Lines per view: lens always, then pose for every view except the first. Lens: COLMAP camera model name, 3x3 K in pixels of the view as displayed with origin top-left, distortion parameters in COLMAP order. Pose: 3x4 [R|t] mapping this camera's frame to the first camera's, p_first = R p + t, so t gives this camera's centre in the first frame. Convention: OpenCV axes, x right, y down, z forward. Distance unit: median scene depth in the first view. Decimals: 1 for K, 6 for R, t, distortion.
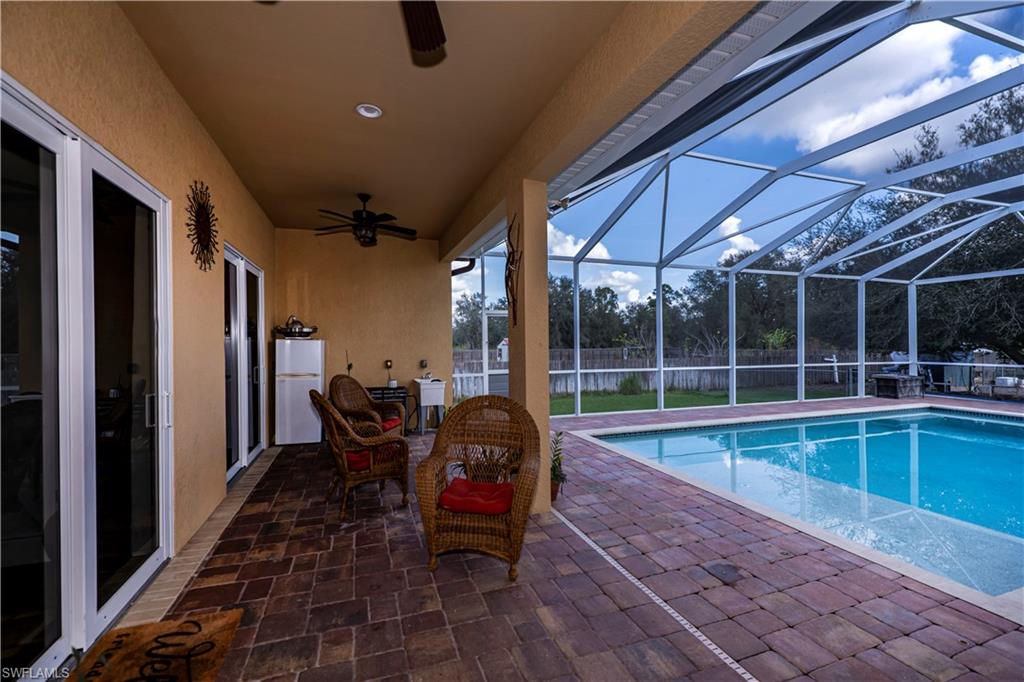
lens RADIAL K [[420.3, 0, 492.8], [0, 420.3, 343.1], [0, 0, 1]] dist [-0.007561, -0.000675]
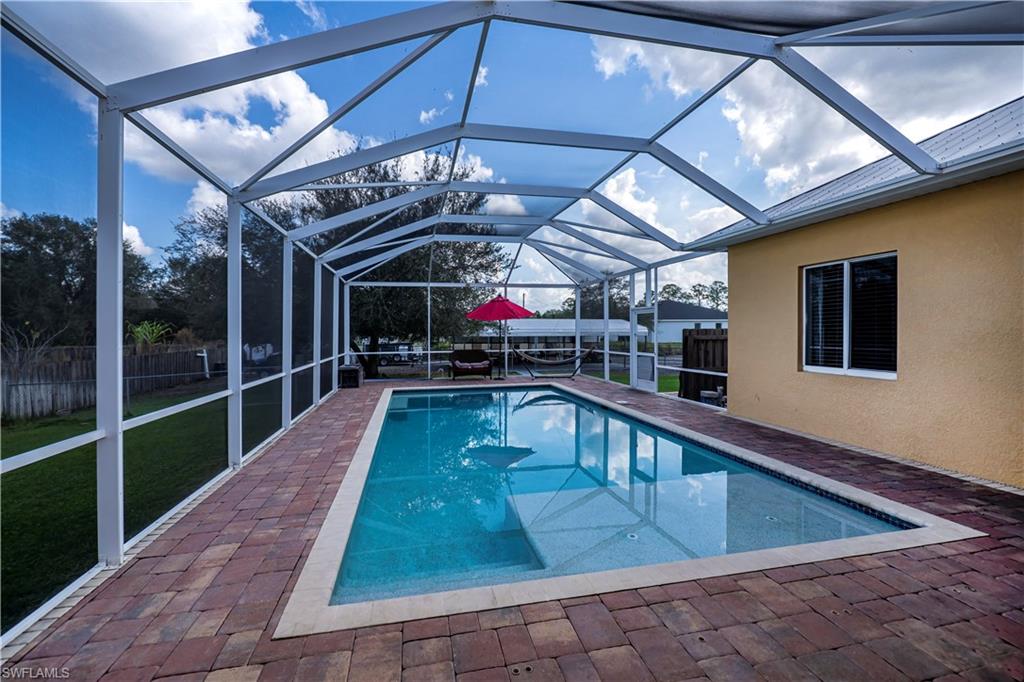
lens RADIAL K [[420.3, 0, 508.0], [0, 420.3, 336.5], [0, 0, 1]] dist [-0.007561, -0.000675]
pose [[0.109047, -0.005978, 0.994019, -0.183648], [0.004028, 0.999976, 0.005572, -0.010110], [-0.994028, 0.003396, 0.109068, 1.470856]]
